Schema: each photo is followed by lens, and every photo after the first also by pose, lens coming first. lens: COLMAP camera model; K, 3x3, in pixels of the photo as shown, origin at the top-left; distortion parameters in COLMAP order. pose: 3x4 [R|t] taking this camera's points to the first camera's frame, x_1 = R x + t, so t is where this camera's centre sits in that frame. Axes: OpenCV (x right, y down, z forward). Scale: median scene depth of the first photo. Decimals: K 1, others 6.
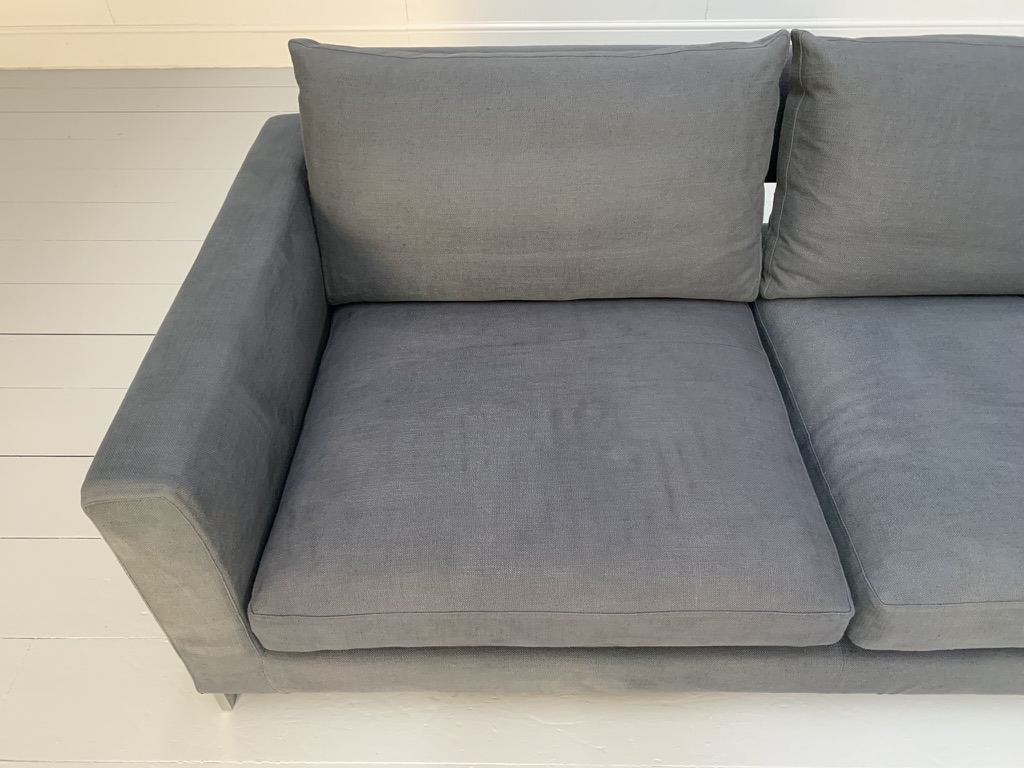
lens RADIAL K [[782.8, 0, 508.8], [0, 782.8, 383.6], [0, 0, 1]] dist [0.065004, -0.070304]
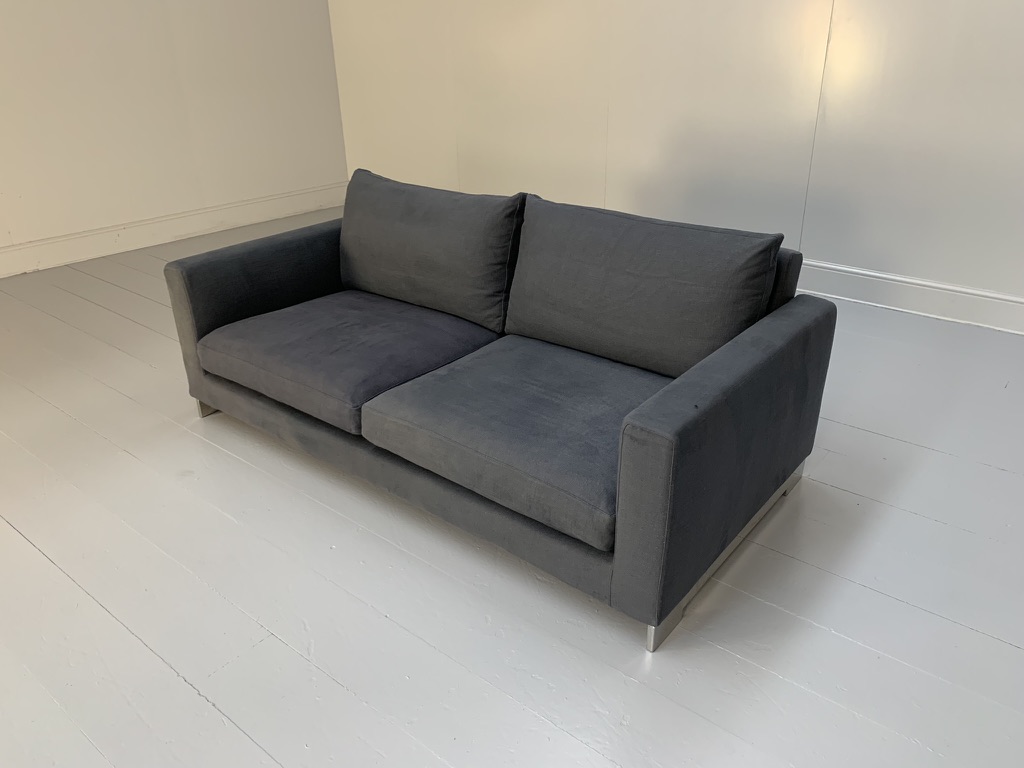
lens RADIAL K [[782.8, 0, 515.9], [0, 782.8, 386.5], [0, 0, 1]] dist [0.065004, -0.070304]
pose [[0.784056, 0.272022, -0.557907, 1.515934], [-0.425759, 0.889754, -0.164520, 0.312688], [0.451647, 0.366527, 0.813433, -0.431777]]
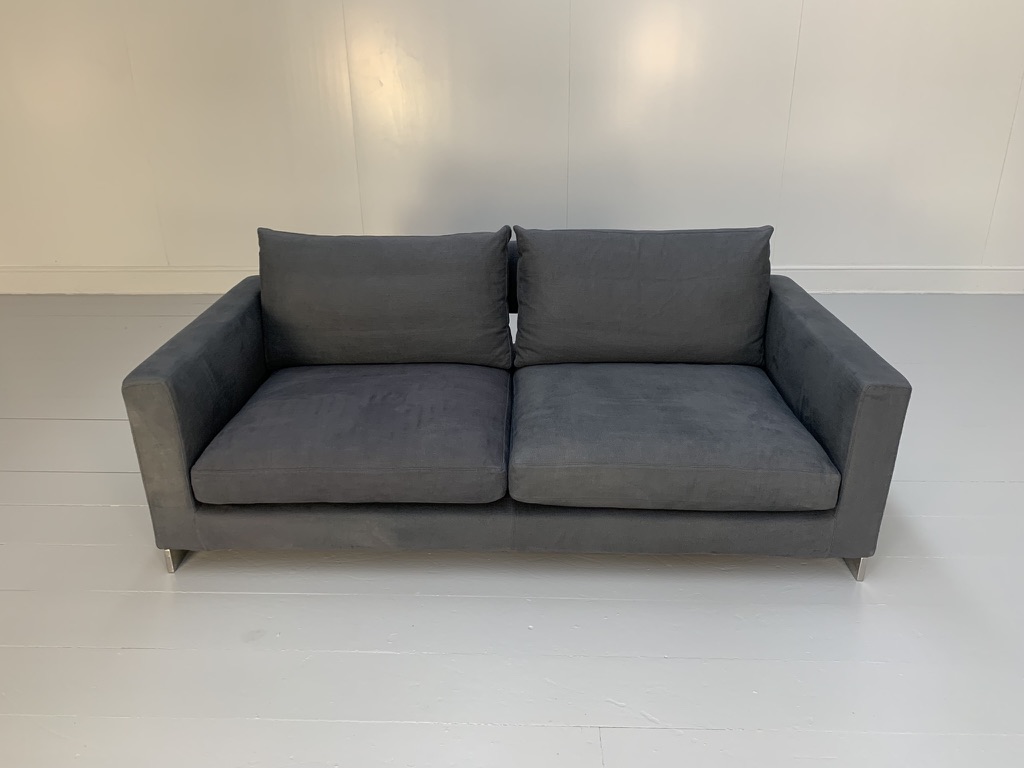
lens RADIAL K [[782.8, 0, 505.1], [0, 782.8, 383.7], [0, 0, 1]] dist [0.065004, -0.070304]
pose [[0.999768, 0.010477, -0.018817, 0.369036], [-0.016398, 0.936717, -0.349703, 0.592074], [0.013962, 0.349930, 0.936672, -0.680869]]
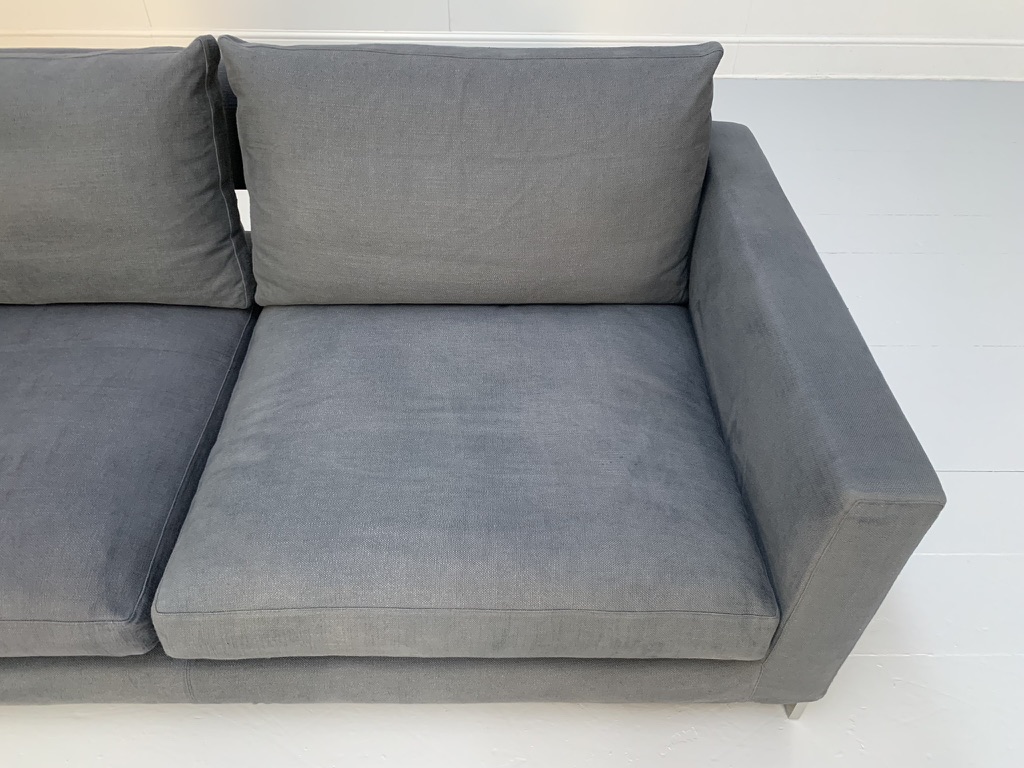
lens RADIAL K [[782.8, 0, 509.6], [0, 782.8, 381.8], [0, 0, 1]] dist [0.065004, -0.070304]
pose [[0.999587, 0.006252, 0.028051, 0.680758], [-0.005865, 0.999887, -0.013864, 0.000828], [-0.028135, 0.013694, 0.999510, -0.004612]]
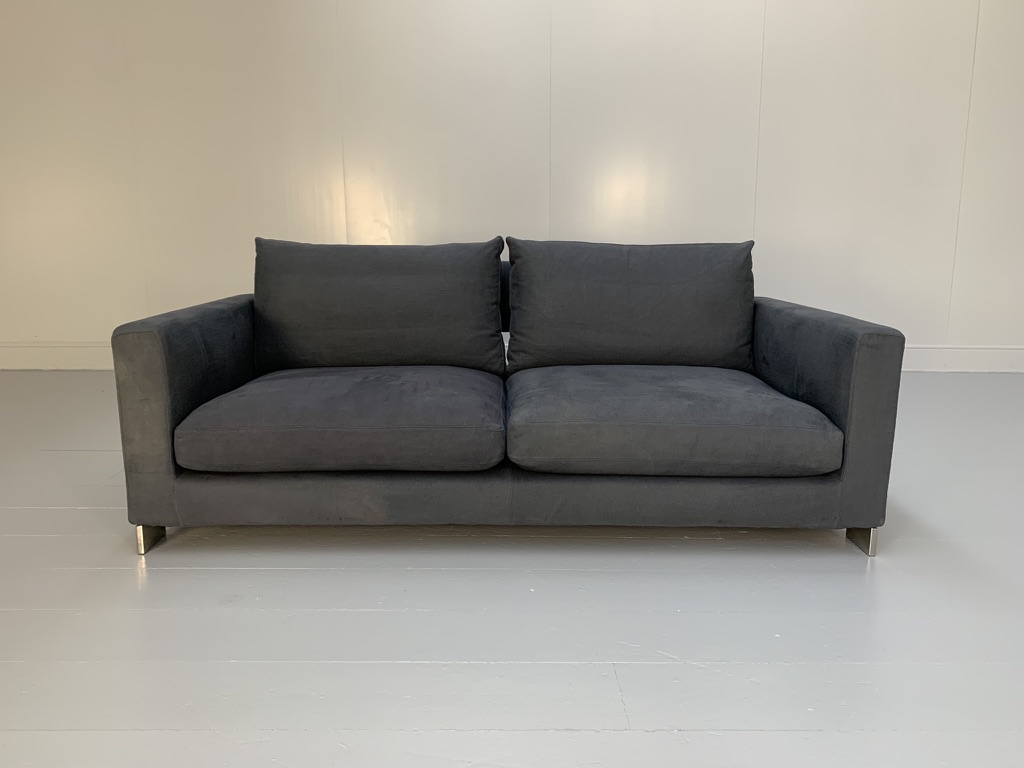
lens RADIAL K [[782.8, 0, 508.7], [0, 782.8, 380.8], [0, 0, 1]] dist [0.065004, -0.070304]
pose [[0.999717, 0.012338, 0.020335, 0.320884], [0.000719, 0.838869, -0.544333, 0.941516], [-0.023774, 0.544194, 0.838623, -0.489064]]
